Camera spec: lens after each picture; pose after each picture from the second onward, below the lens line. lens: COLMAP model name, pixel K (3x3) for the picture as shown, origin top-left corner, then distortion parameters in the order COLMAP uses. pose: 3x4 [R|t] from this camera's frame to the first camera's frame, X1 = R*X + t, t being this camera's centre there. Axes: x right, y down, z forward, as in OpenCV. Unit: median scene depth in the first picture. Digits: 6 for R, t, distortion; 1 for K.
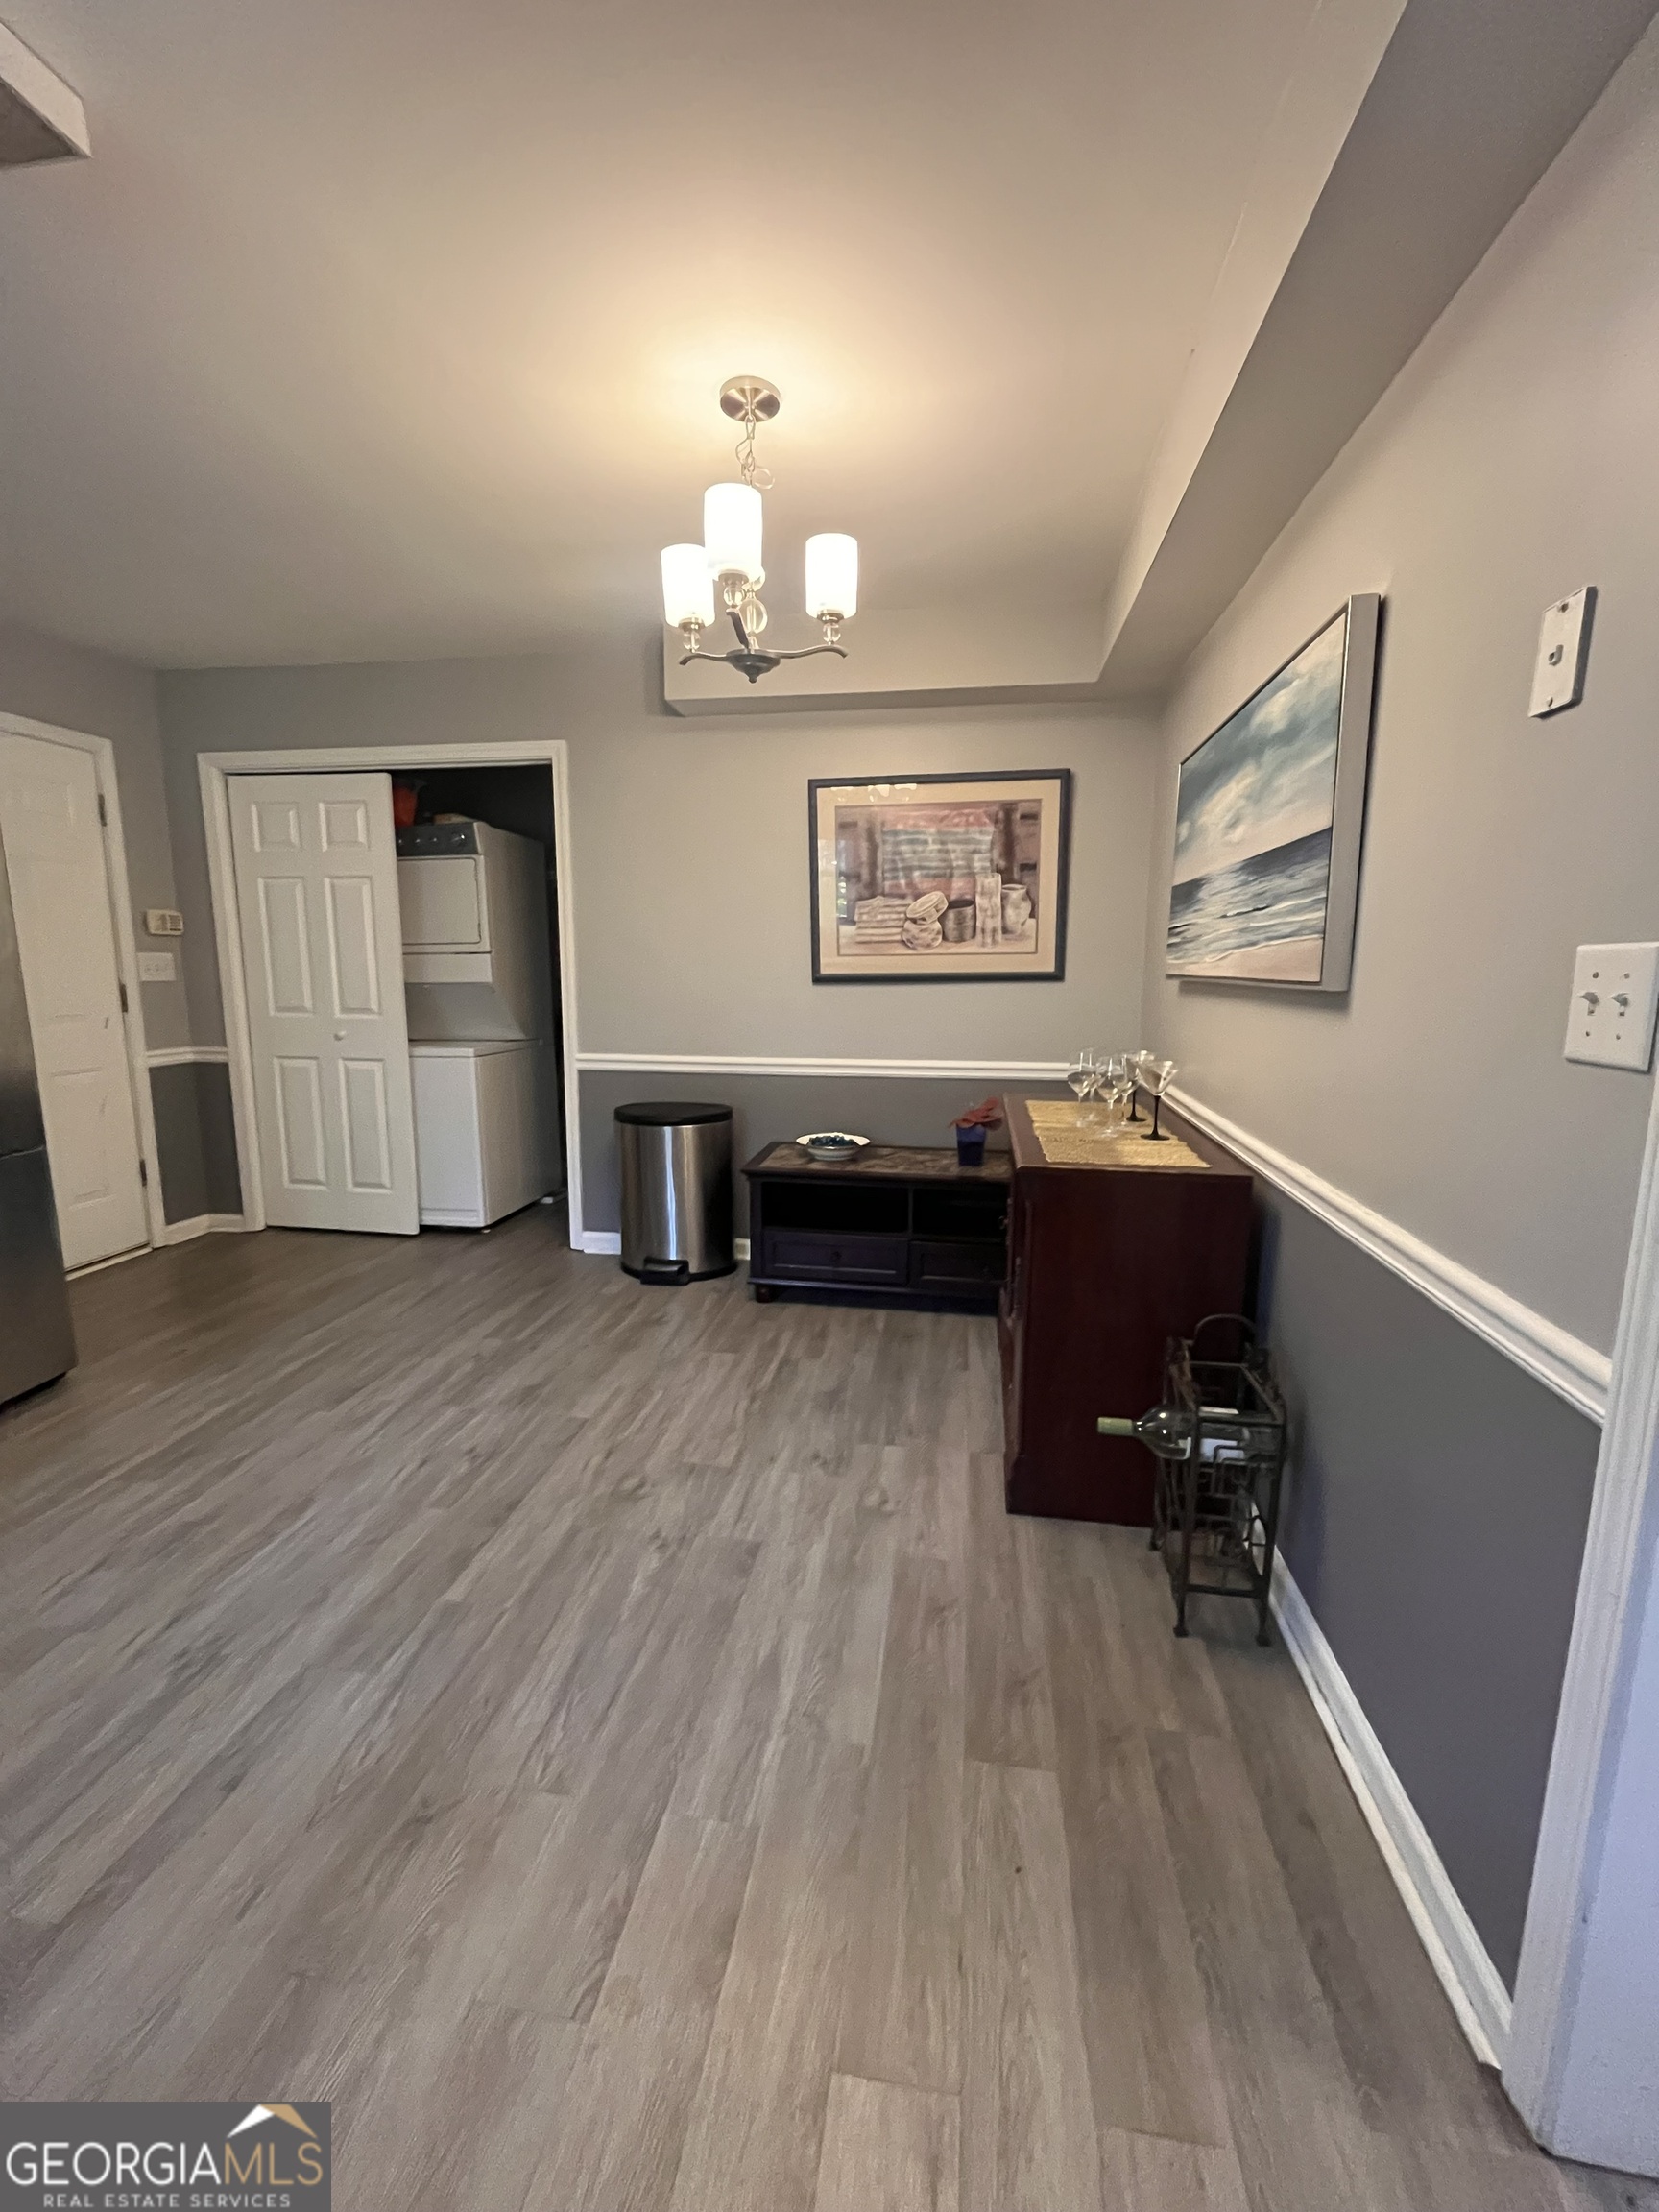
lens RADIAL K [[903.0, 0, 831.9], [0, 903.0, 1102.9], [0, 0, 1]] dist [-0.001147, -0.000096]
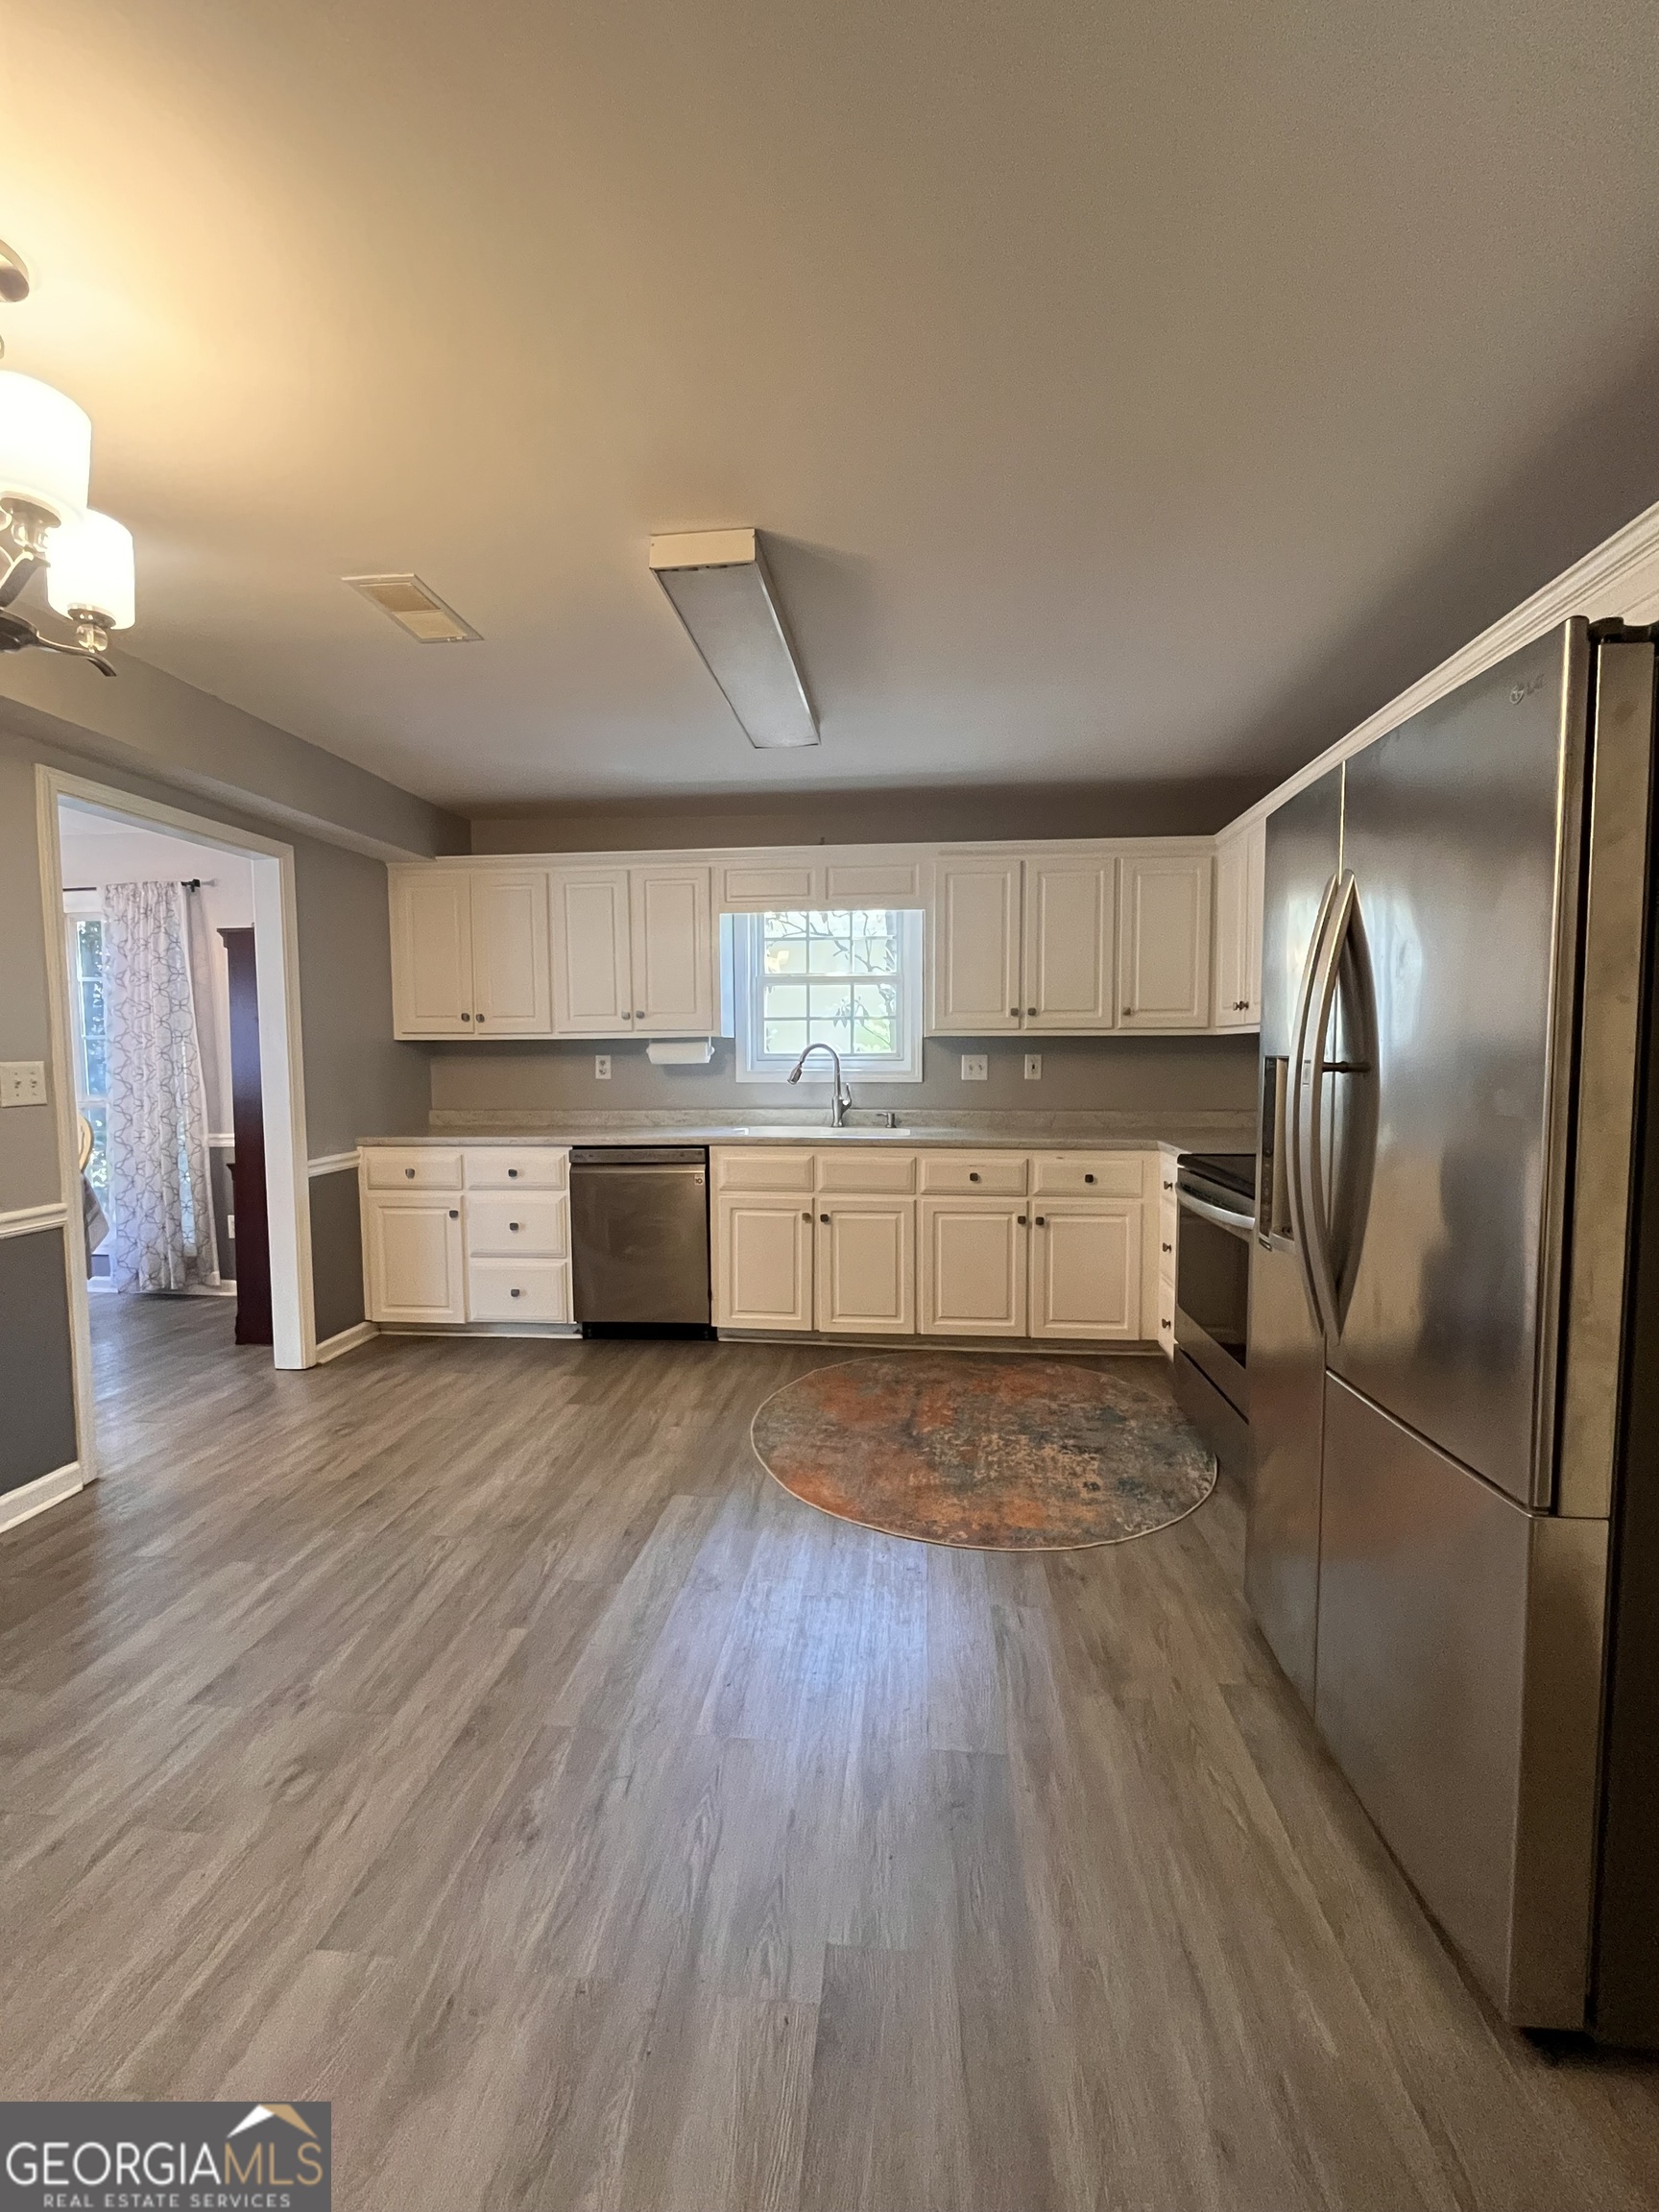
lens RADIAL K [[903.0, 0, 839.0], [0, 903.0, 1106.6], [0, 0, 1]] dist [-0.001147, -0.000096]
pose [[-0.998227, 0.009262, -0.058789, -0.694799], [-0.003824, 0.975794, 0.218658, -0.310921], [0.059391, 0.218495, -0.974029, 1.810565]]
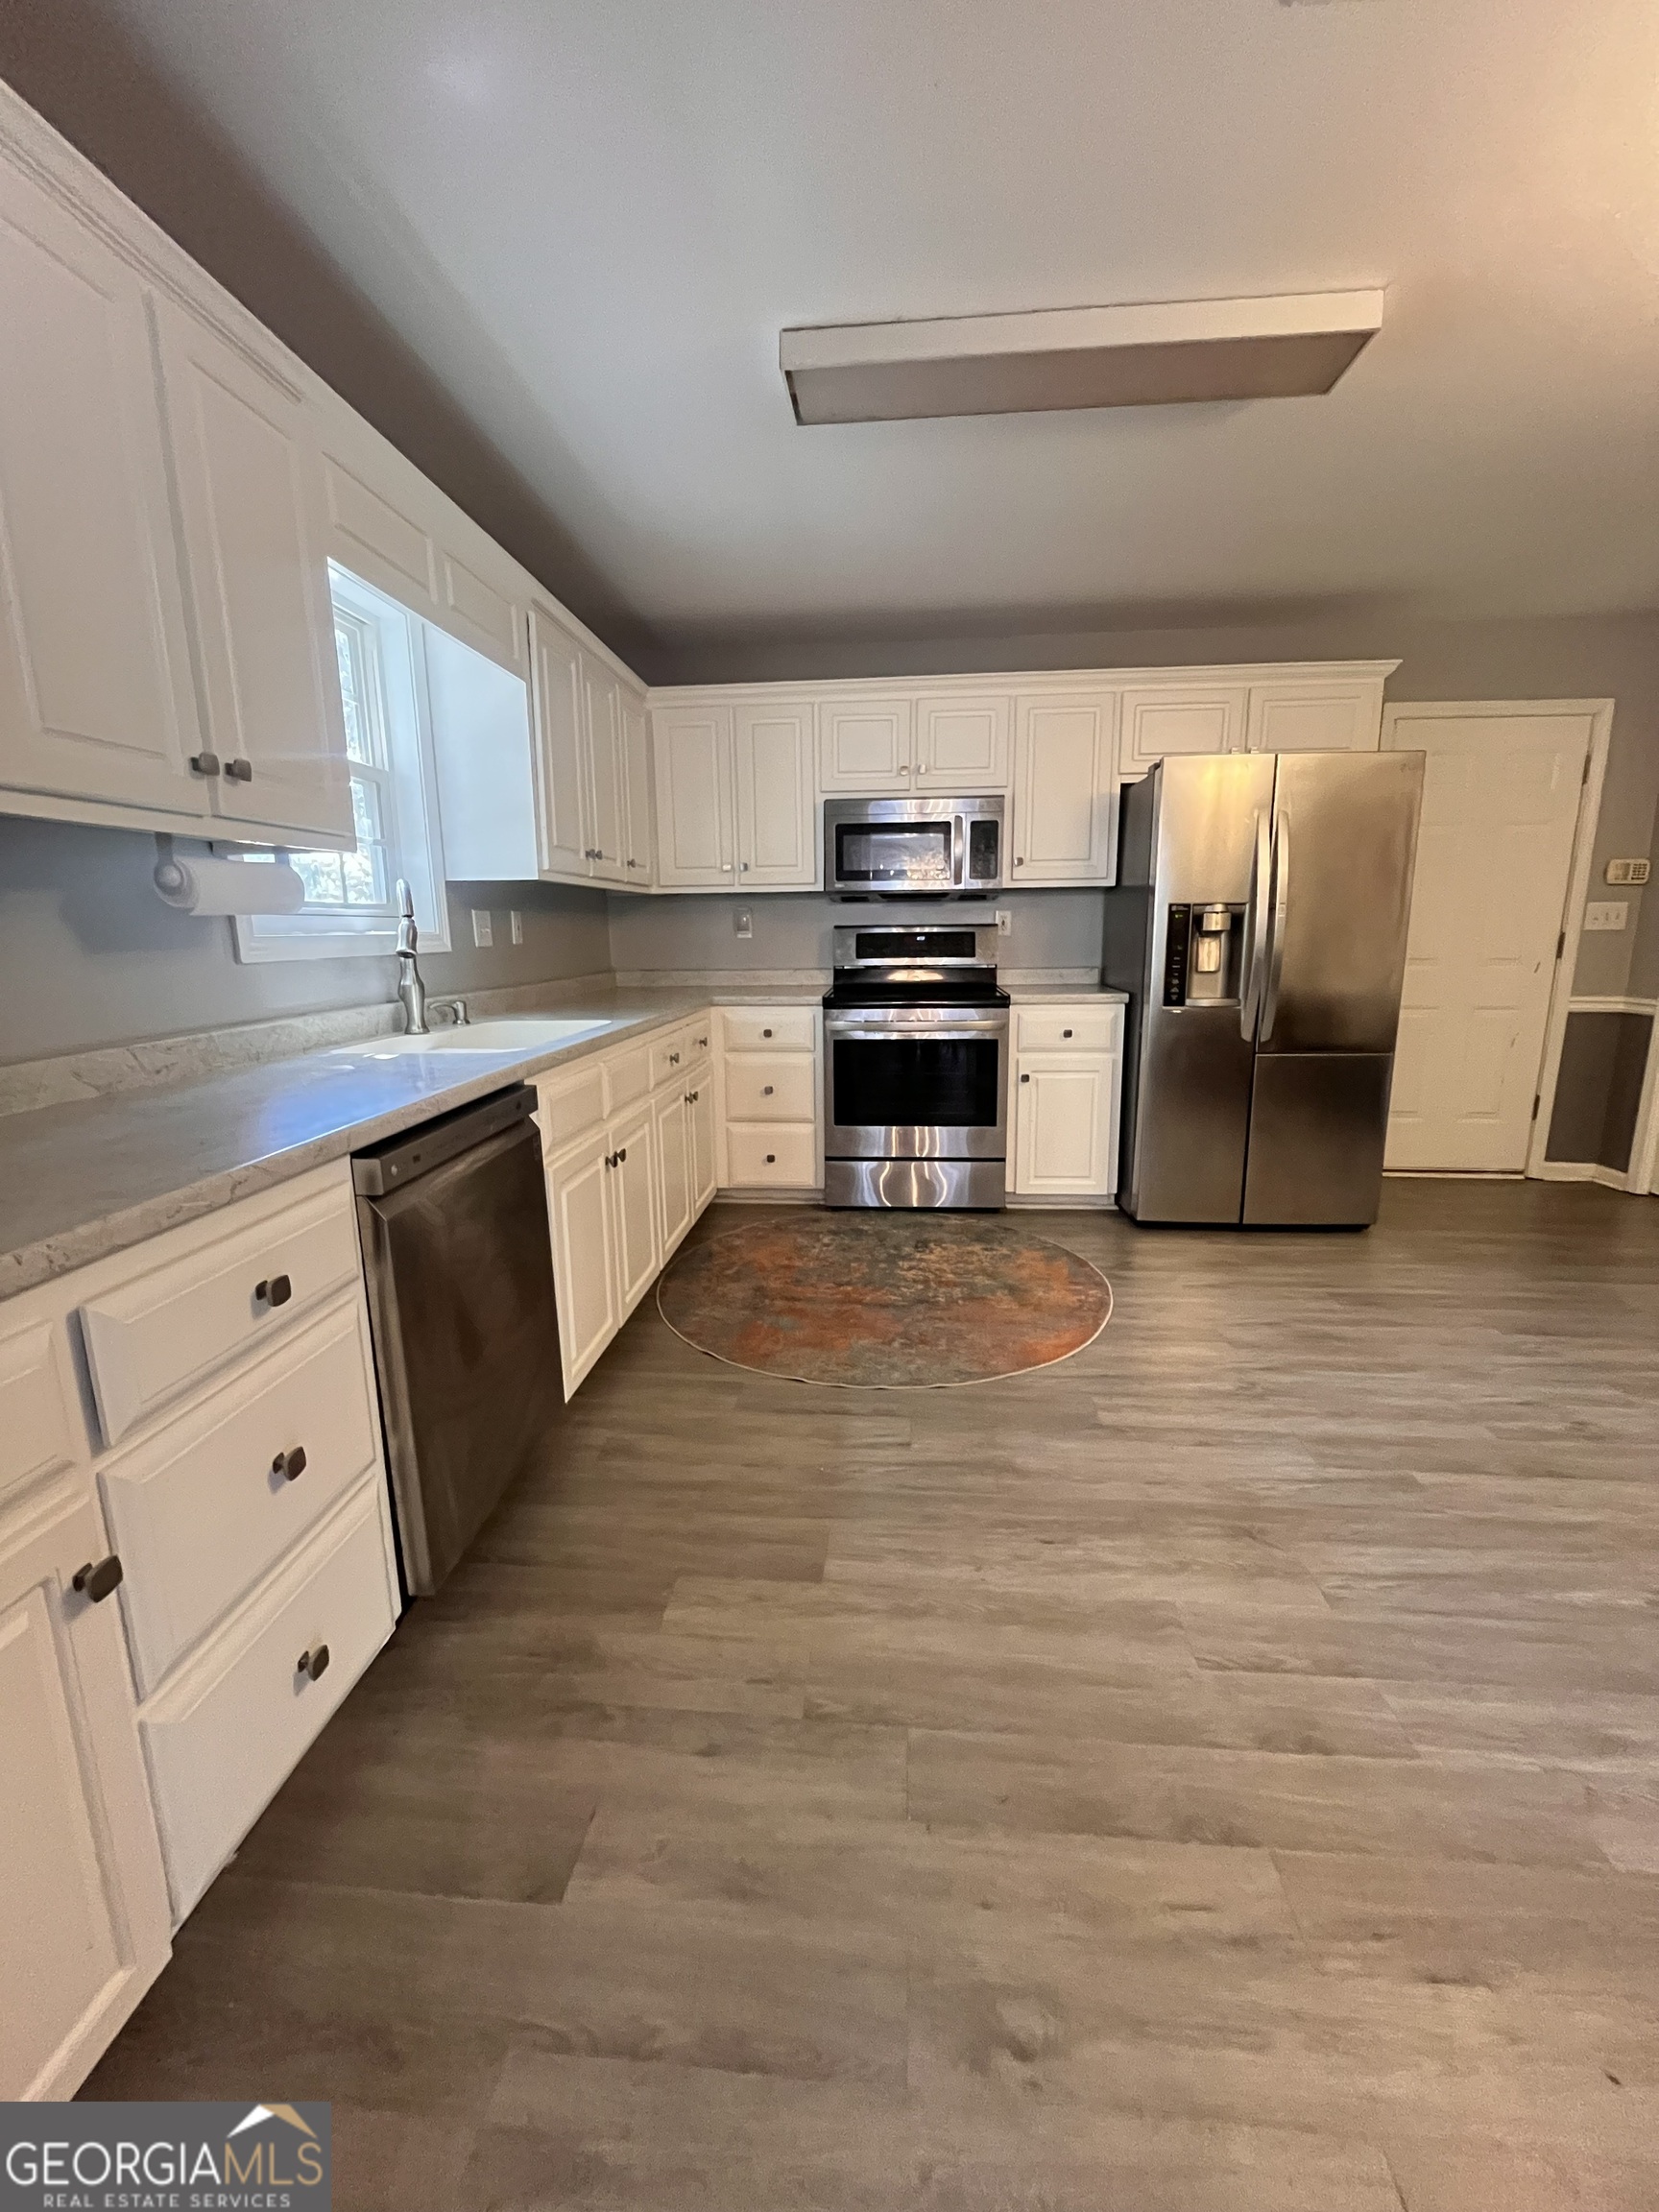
lens RADIAL K [[903.0, 0, 828.2], [0, 903.0, 1101.3], [0, 0, 1]] dist [-0.001147, -0.000096]
pose [[0.069084, 0.190153, -0.979321, 0.481527], [-0.150042, 0.972480, 0.178240, 0.009628], [0.986263, 0.134626, 0.095713, 0.105676]]
